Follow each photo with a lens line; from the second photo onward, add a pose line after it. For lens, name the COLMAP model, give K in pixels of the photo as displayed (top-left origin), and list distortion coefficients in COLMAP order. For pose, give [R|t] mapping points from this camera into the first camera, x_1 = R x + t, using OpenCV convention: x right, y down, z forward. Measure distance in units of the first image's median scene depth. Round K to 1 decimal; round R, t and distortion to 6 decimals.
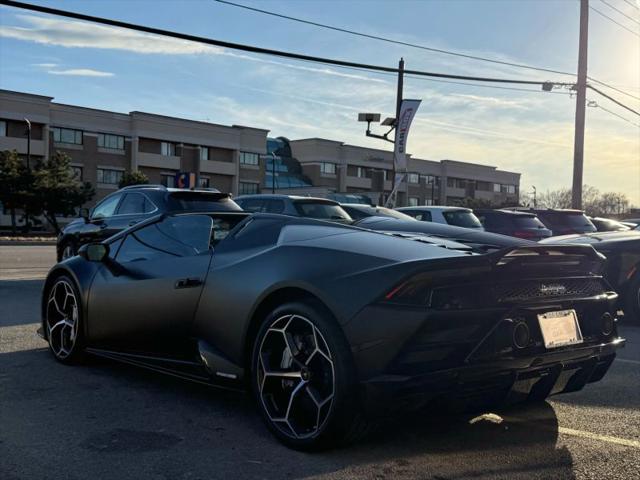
lens RADIAL K [[710.1, 0, 333.2], [0, 710.1, 241.6], [0, 0, 1]] dist [0.164765, -0.330842]
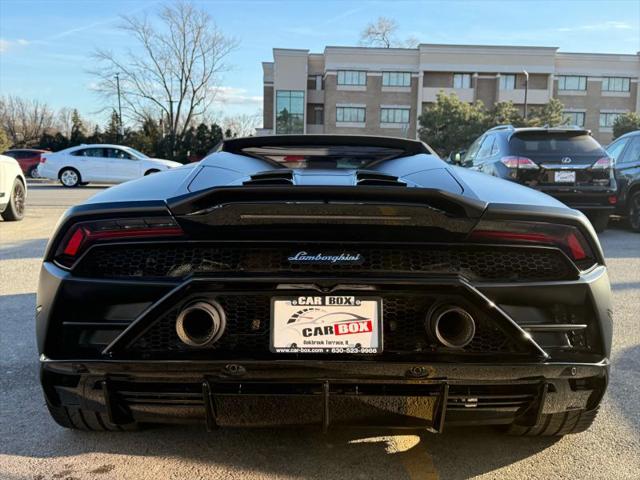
lens RADIAL K [[671.5, 0, 310.0], [0, 671.5, 239.3], [0, 0, 1]] dist [0.129207, -0.273680]
pose [[0.749282, 0.059314, -0.659590, 0.227288], [-0.007236, 0.996655, 0.081405, 0.005835], [0.662212, -0.056223, 0.747205, 0.207925]]
